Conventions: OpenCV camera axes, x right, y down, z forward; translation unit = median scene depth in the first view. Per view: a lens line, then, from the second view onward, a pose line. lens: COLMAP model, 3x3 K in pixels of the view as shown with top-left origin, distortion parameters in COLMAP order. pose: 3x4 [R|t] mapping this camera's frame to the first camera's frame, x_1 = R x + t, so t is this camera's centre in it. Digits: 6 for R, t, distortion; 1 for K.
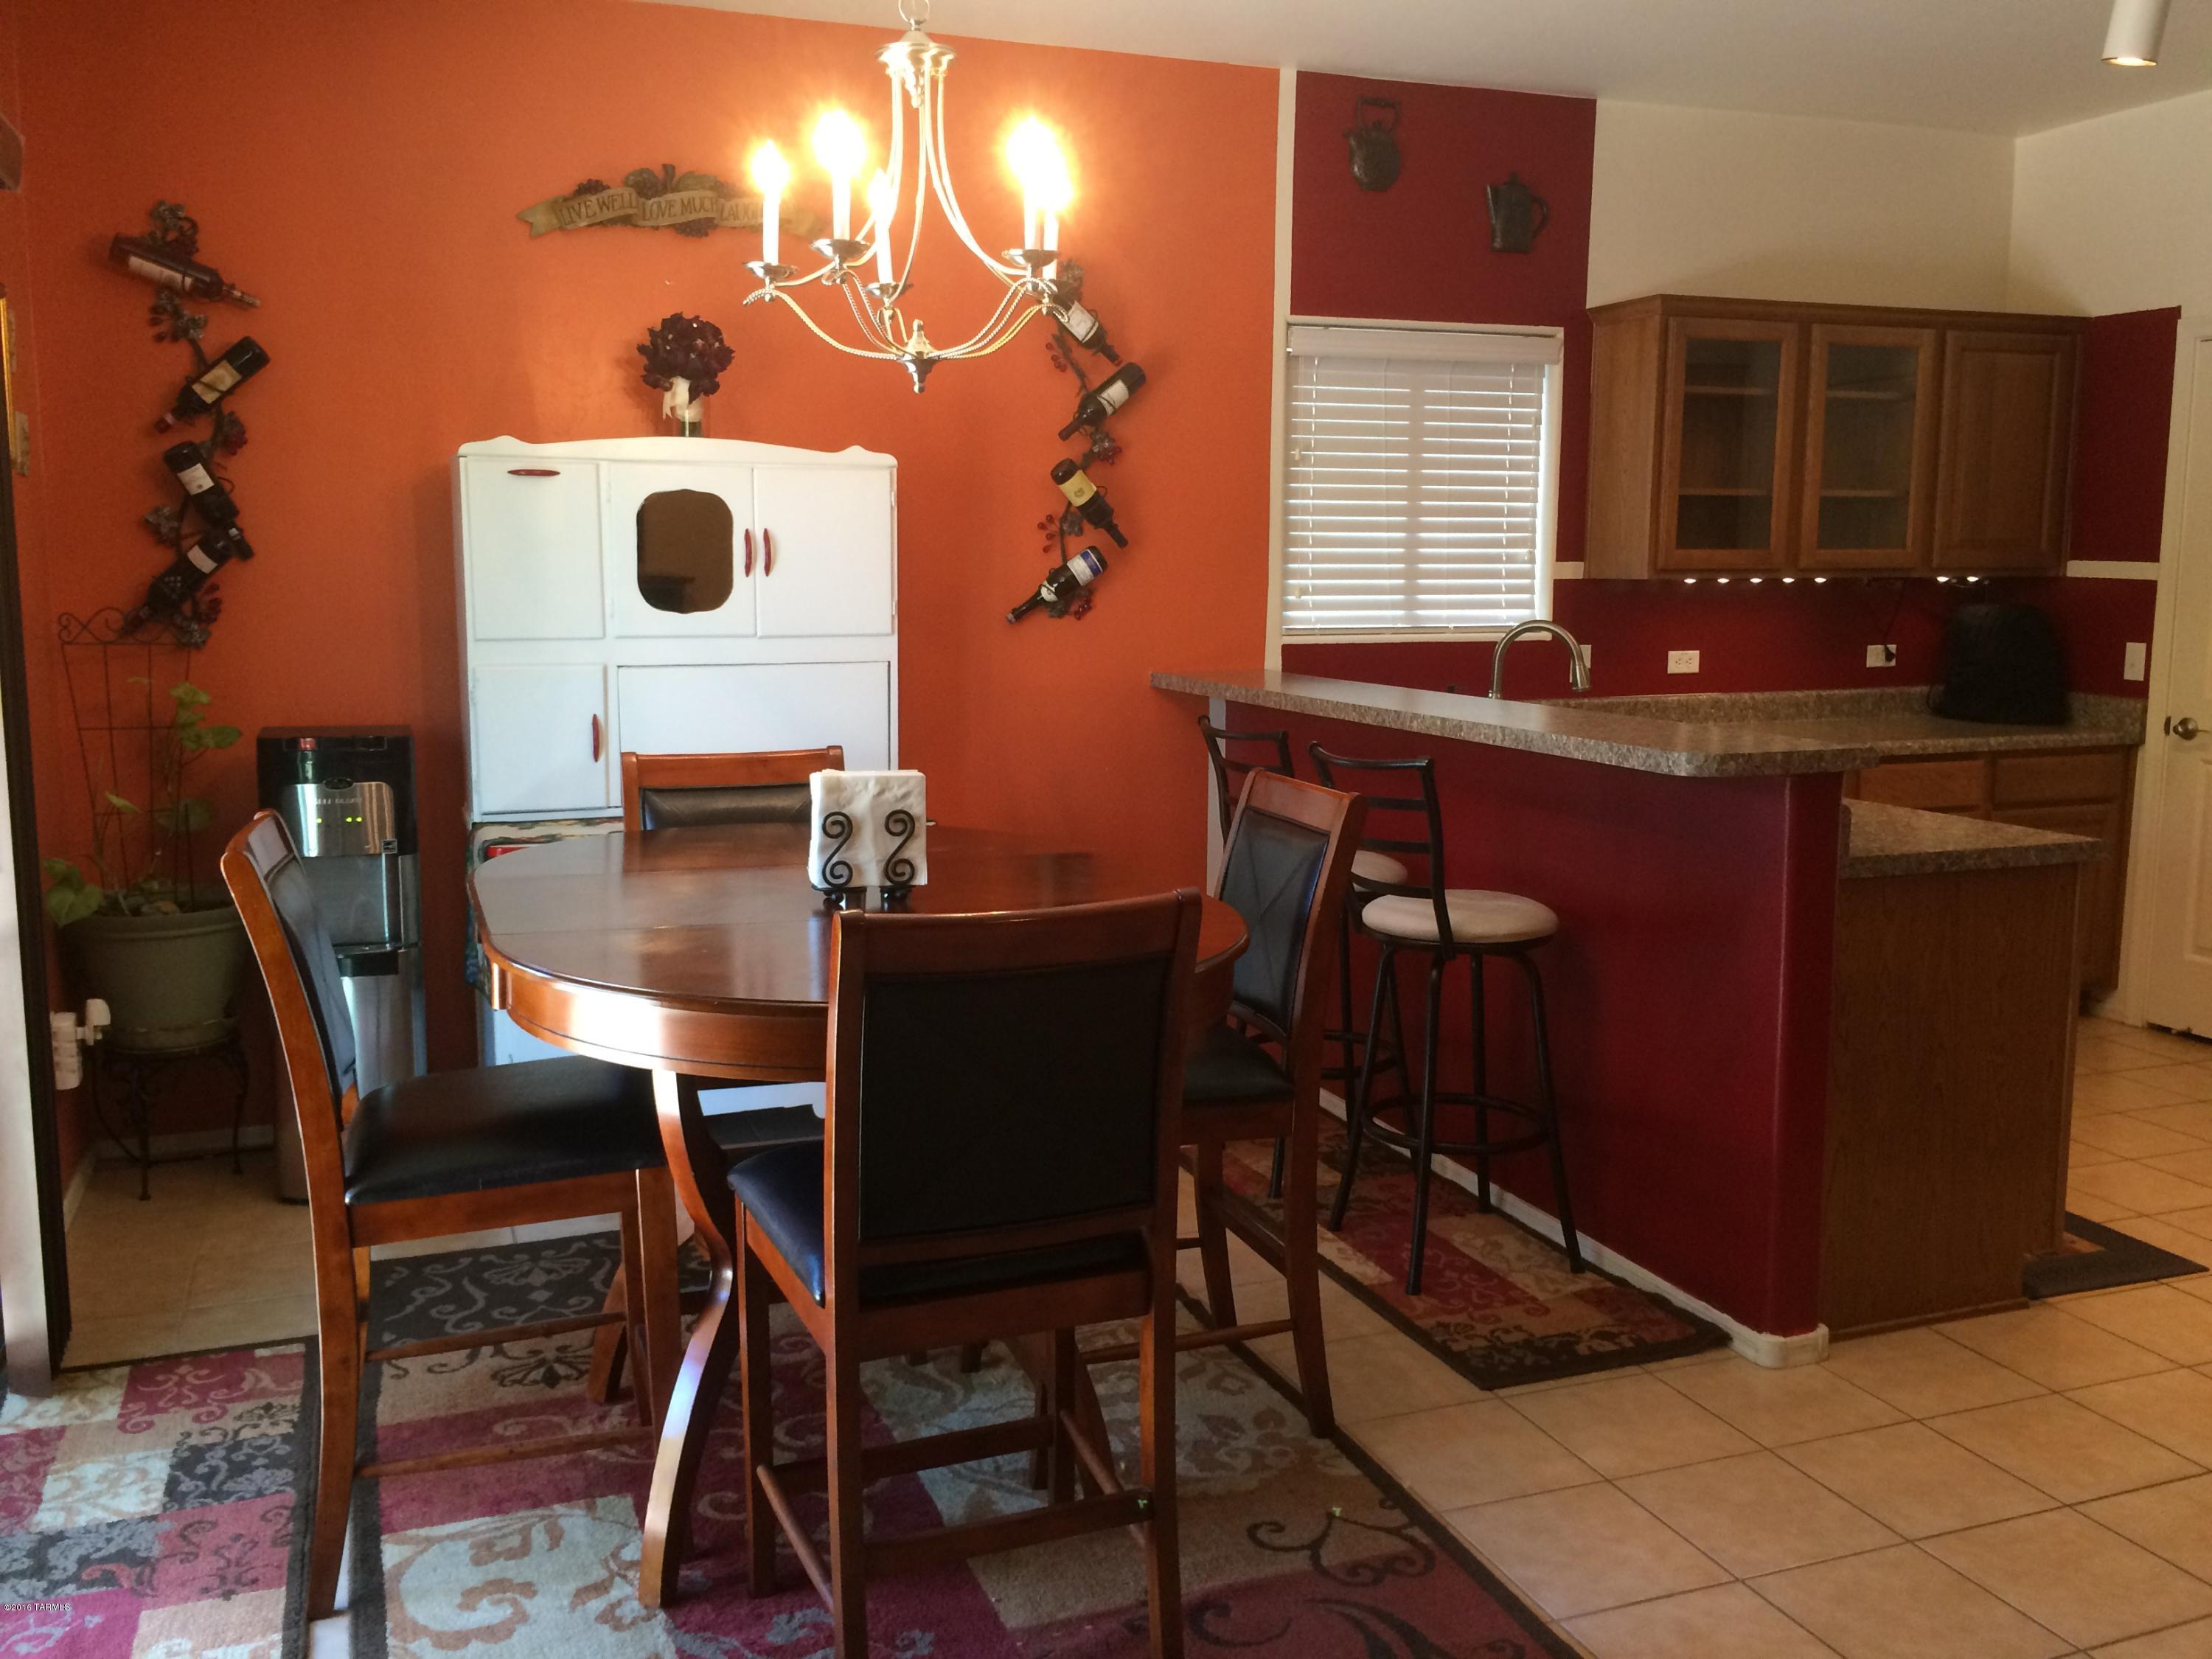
lens RADIAL K [[1868.9, 0, 1099.3], [0, 1868.9, 815.9], [0, 0, 1]] dist [0.048954, -0.084025]
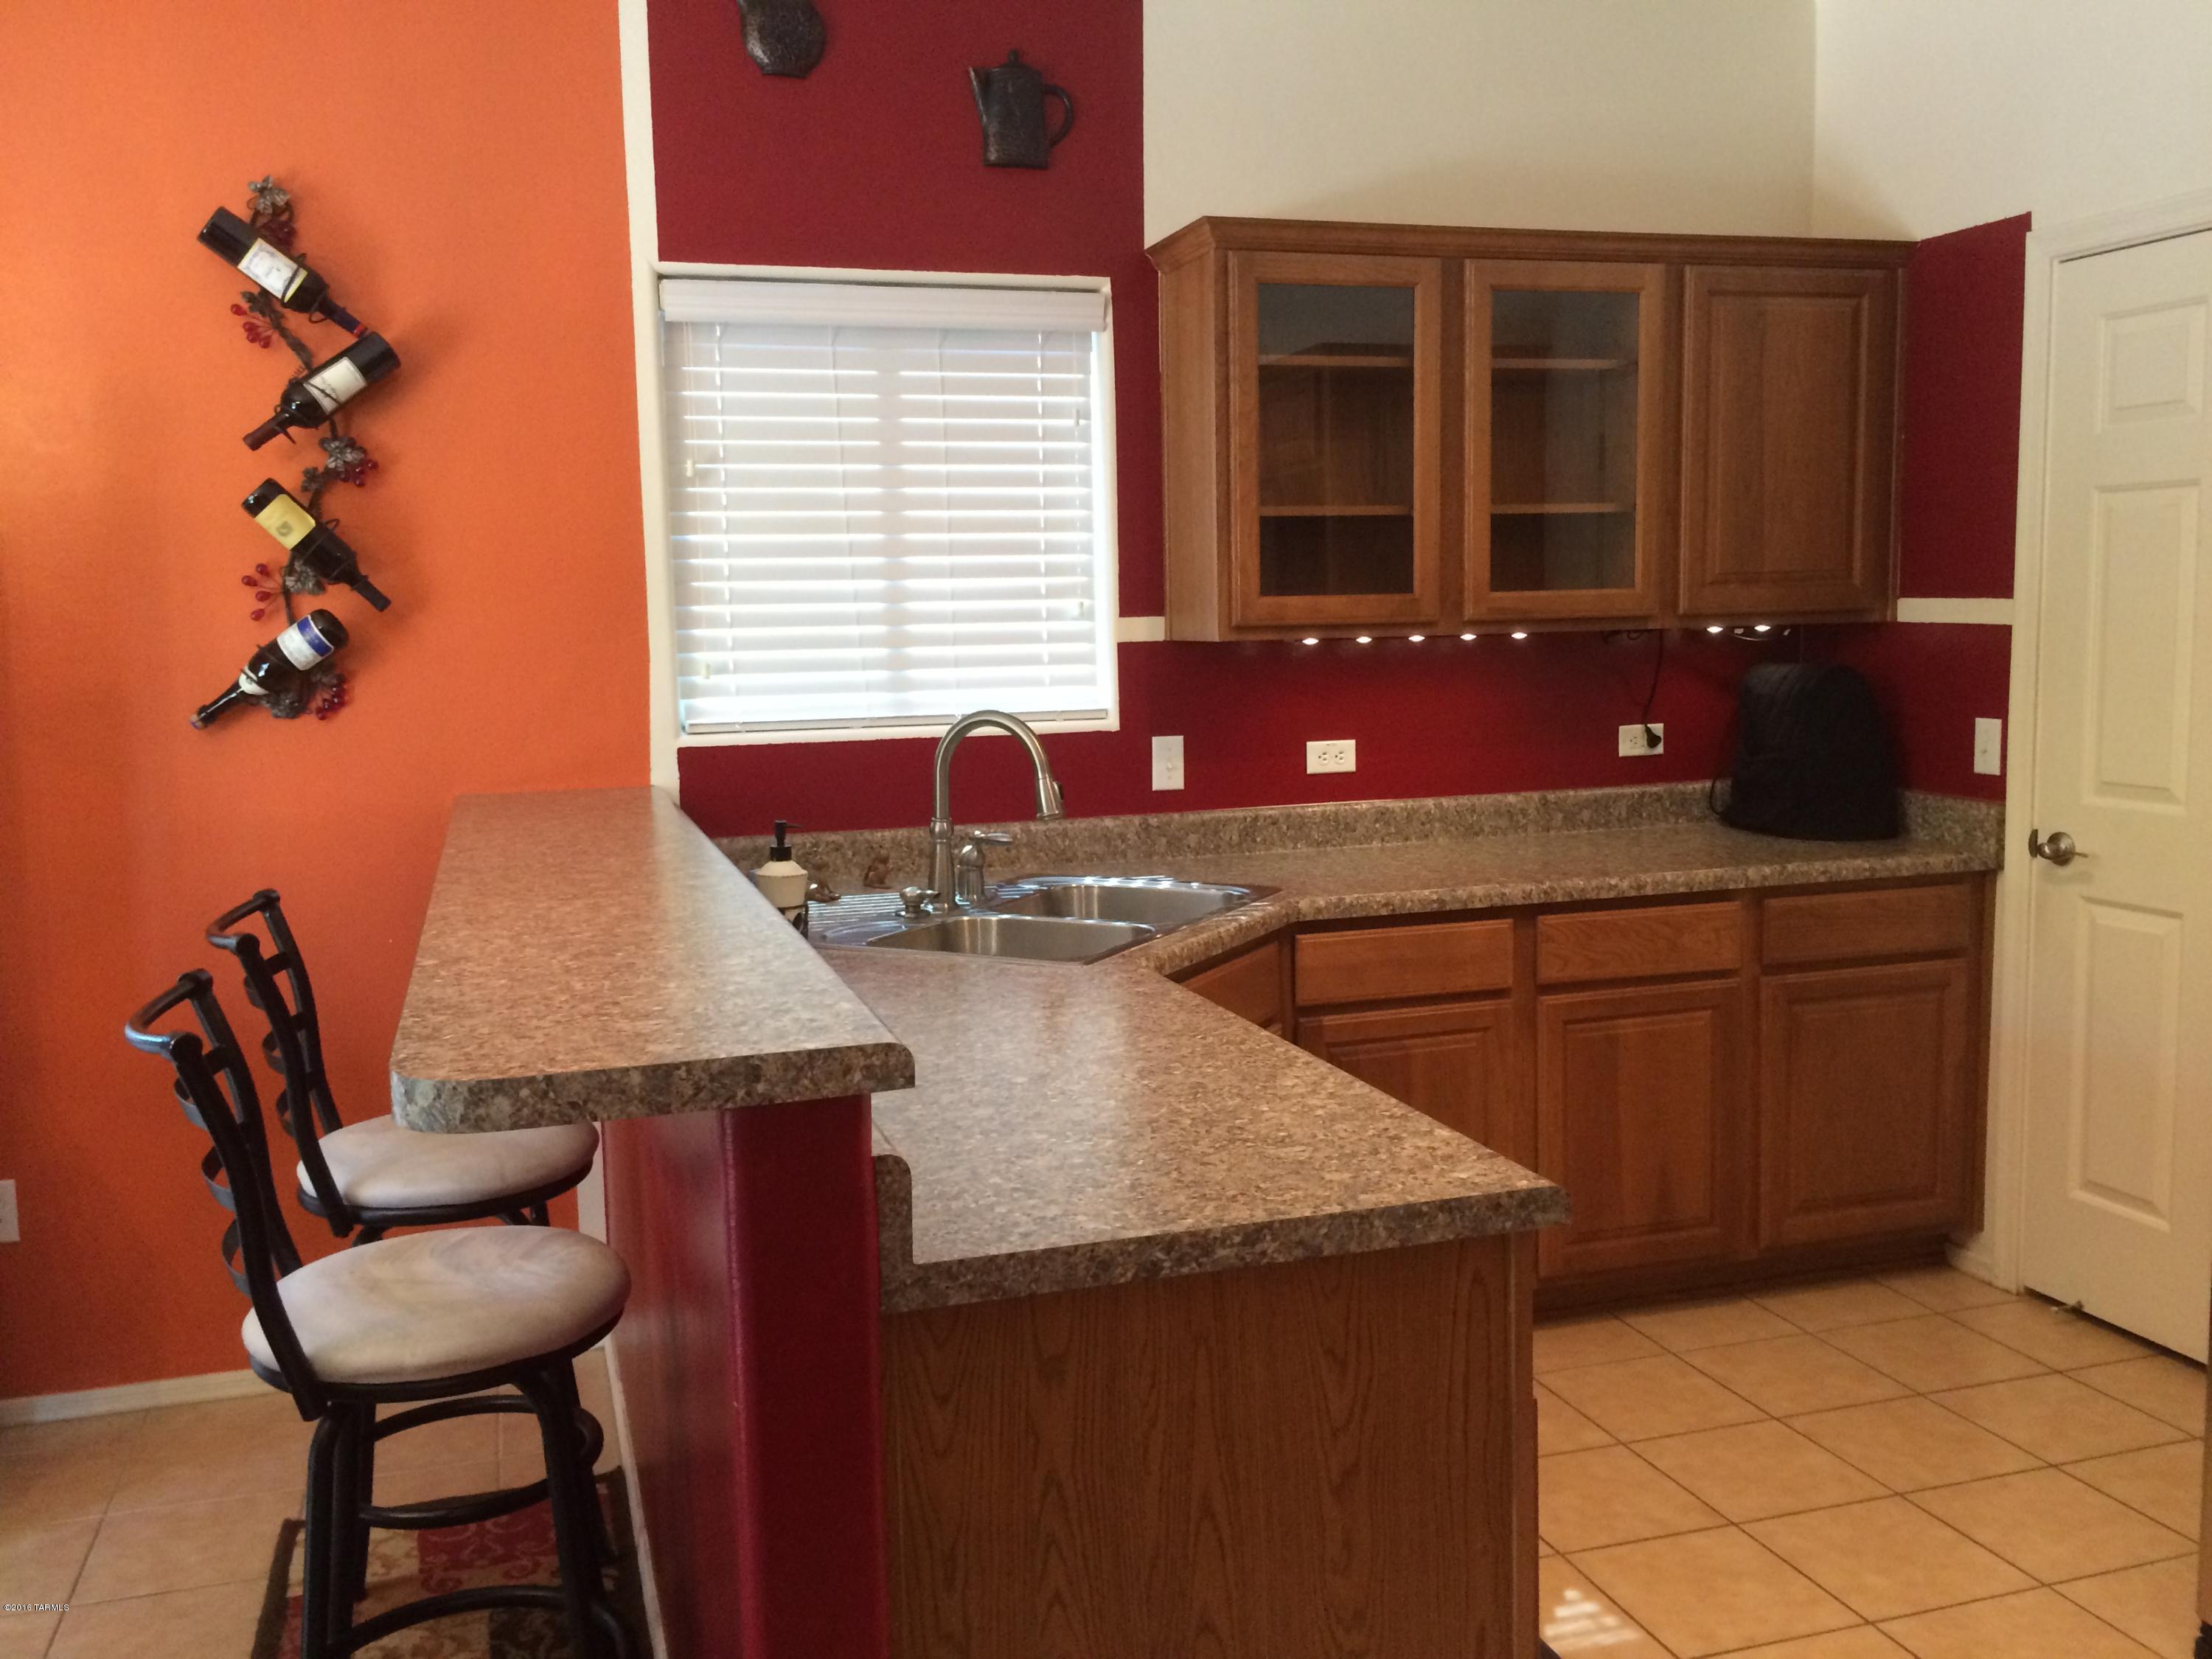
lens RADIAL K [[1901.3, 0, 1100.0], [0, 1901.3, 819.5], [0, 0, 1]] dist [0.072145, -0.092323]
pose [[0.998662, -0.016252, -0.049088, 0.273036], [0.015003, 0.999557, -0.025706, -0.044057], [0.049484, 0.024935, 0.998464, 0.306032]]
